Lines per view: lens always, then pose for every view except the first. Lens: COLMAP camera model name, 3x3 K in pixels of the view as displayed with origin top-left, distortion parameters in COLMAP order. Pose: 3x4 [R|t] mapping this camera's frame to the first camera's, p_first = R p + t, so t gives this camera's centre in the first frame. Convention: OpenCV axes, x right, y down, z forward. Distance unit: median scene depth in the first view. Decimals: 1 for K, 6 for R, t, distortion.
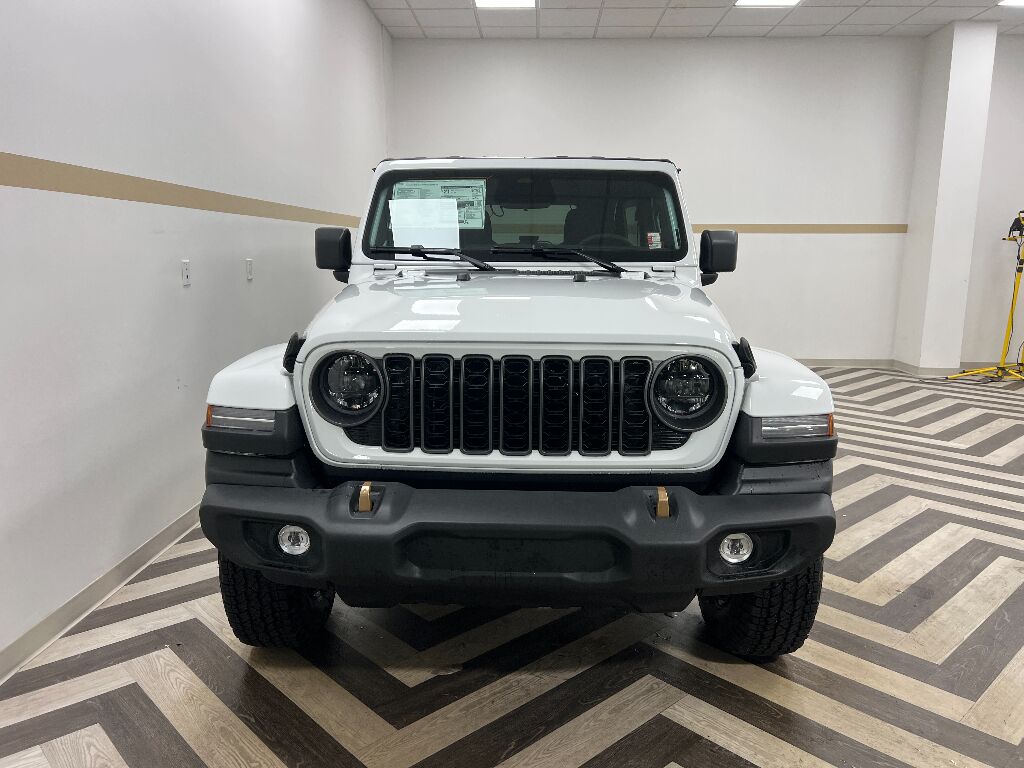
lens RADIAL K [[781.9, 0, 512.9], [0, 781.9, 383.4], [0, 0, 1]] dist [0.006075, -0.016227]
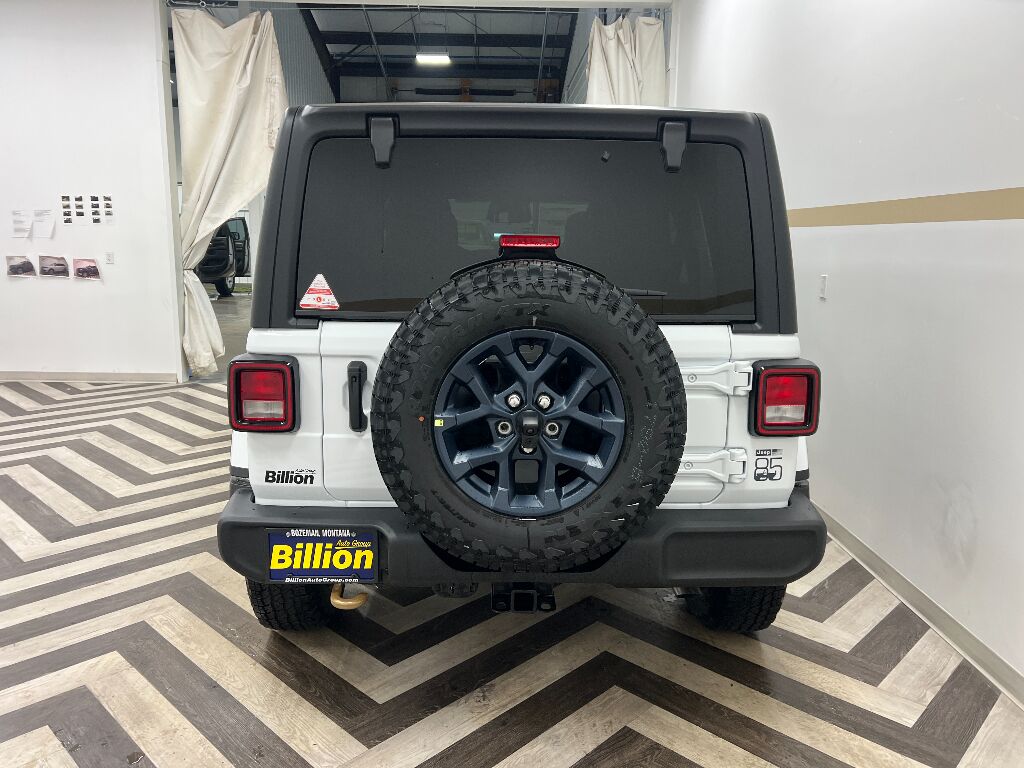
lens RADIAL K [[781.9, 0, 512.8], [0, 781.9, 386.4], [0, 0, 1]] dist [0.006075, -0.016227]
pose [[-0.998426, -0.013884, -0.054346, 0.065549], [-0.032043, 0.936404, 0.349458, -0.380428], [0.046038, 0.350649, -0.935375, 2.043924]]
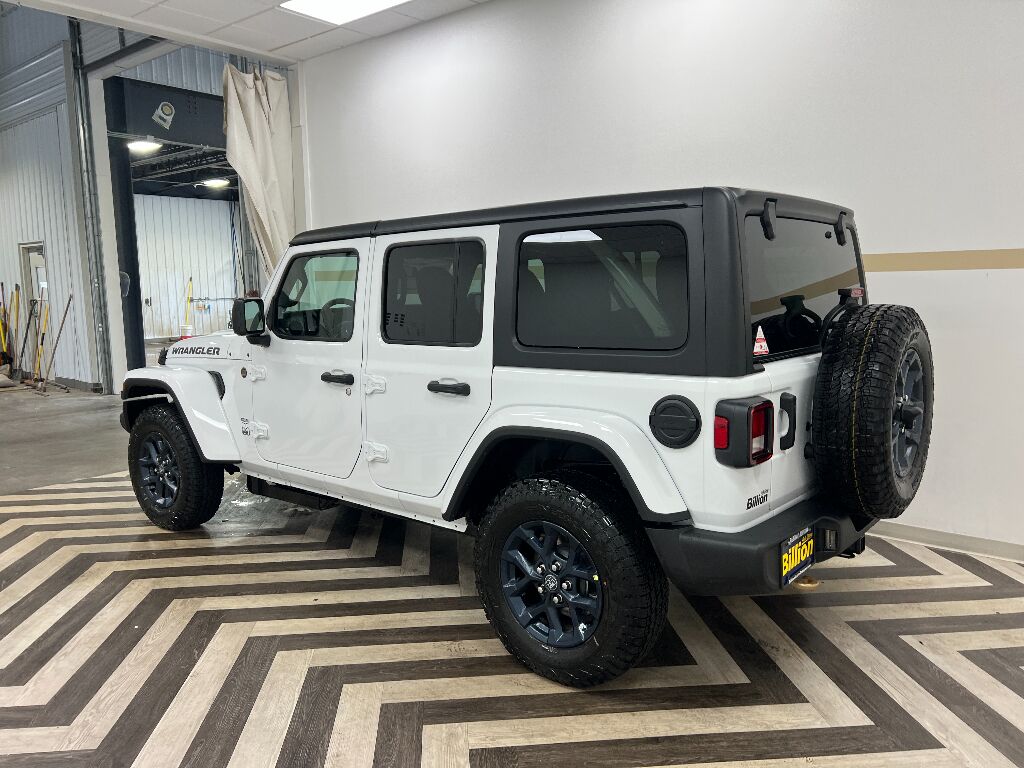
lens RADIAL K [[781.9, 0, 510.1], [0, 781.9, 379.0], [0, 0, 1]] dist [0.006075, -0.016227]
pose [[-0.622020, 0.103308, -0.776156, 0.799838], [-0.118727, 0.967352, 0.223905, -0.339943], [0.773948, 0.231424, -0.589447, 1.746419]]
